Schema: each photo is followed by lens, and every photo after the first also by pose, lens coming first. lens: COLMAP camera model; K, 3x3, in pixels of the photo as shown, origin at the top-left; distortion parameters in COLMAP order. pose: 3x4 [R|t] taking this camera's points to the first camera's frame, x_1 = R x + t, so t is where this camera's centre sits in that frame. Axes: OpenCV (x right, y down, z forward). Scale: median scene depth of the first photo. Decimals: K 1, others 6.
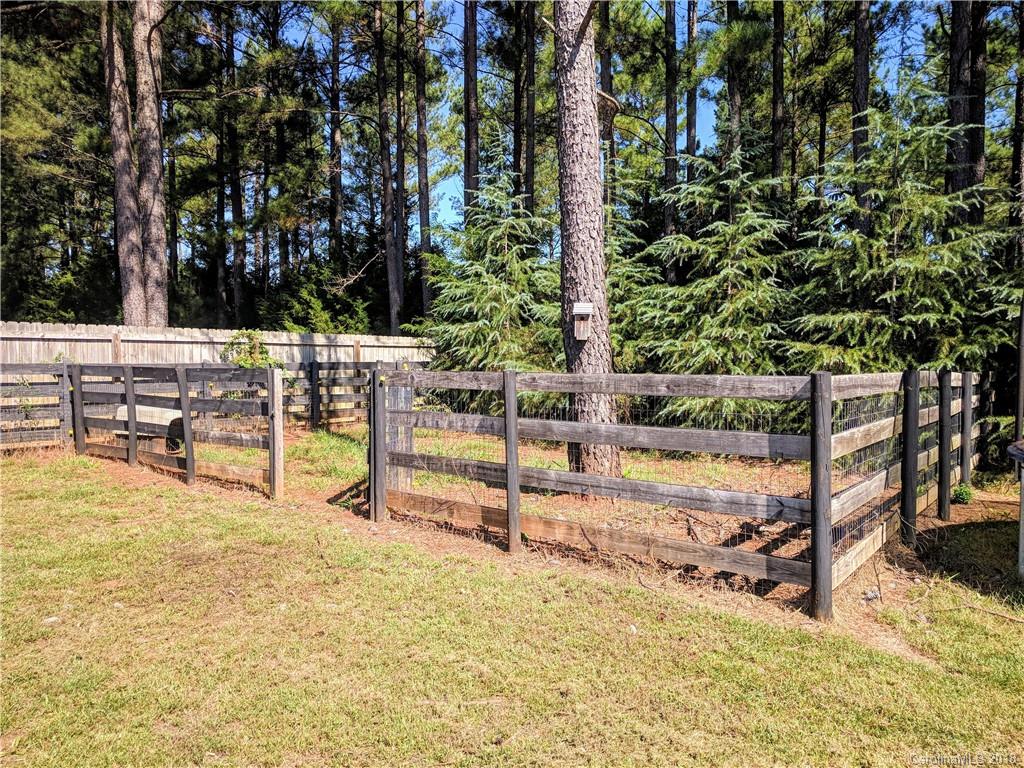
lens RADIAL K [[767.6, 0, 511.7], [0, 767.6, 375.3], [0, 0, 1]] dist [0.028599, 0.007277]
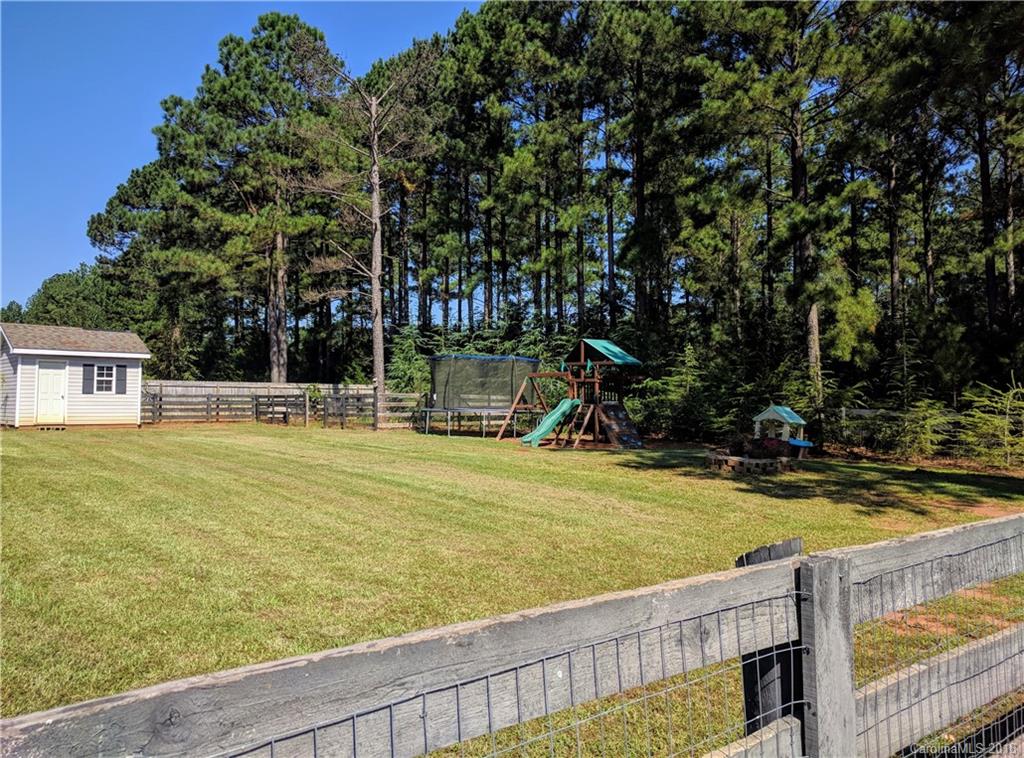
lens RADIAL K [[767.6, 0, 487.1], [0, 767.6, 355.6], [0, 0, 1]] dist [0.028599, 0.007277]
pose [[0.982407, -0.016863, -0.185987, 0.784706], [0.001242, 0.996483, -0.083788, 0.074314], [0.186746, 0.082083, 0.978973, -1.586682]]
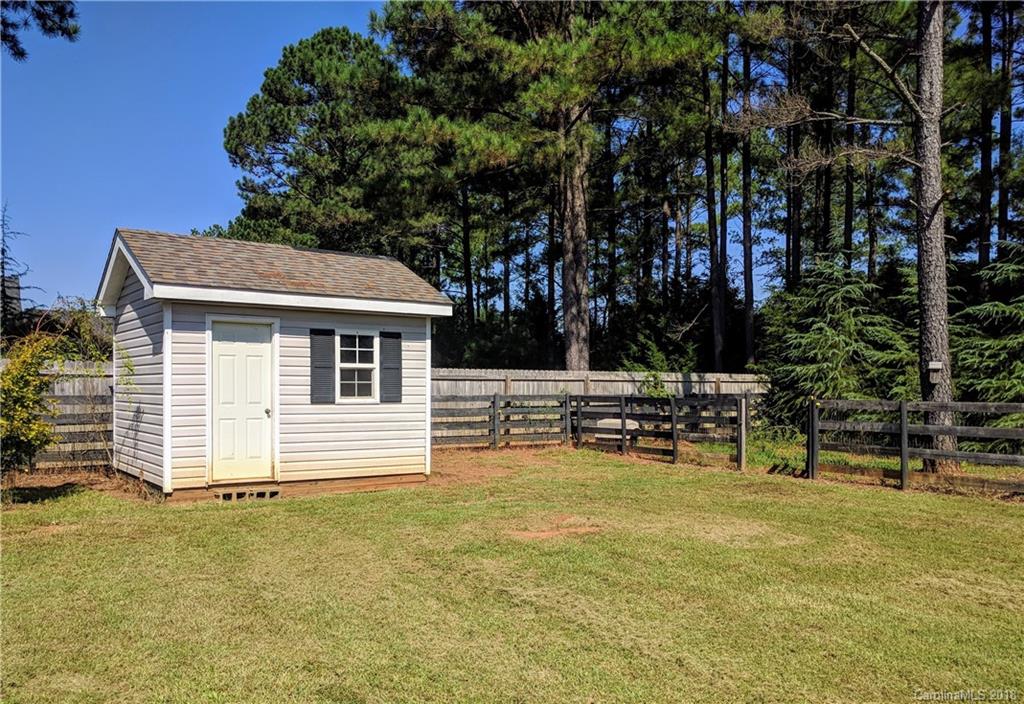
lens RADIAL K [[820.3, 0, 486.4], [0, 820.3, 405.8], [0, 0, 1]] dist [0.031610, -0.010974]
pose [[0.948155, 0.007597, -0.317719, -0.147131], [-0.007235, 0.999971, 0.002320, 0.004629], [0.317727, 0.000099, 0.948182, -0.592801]]
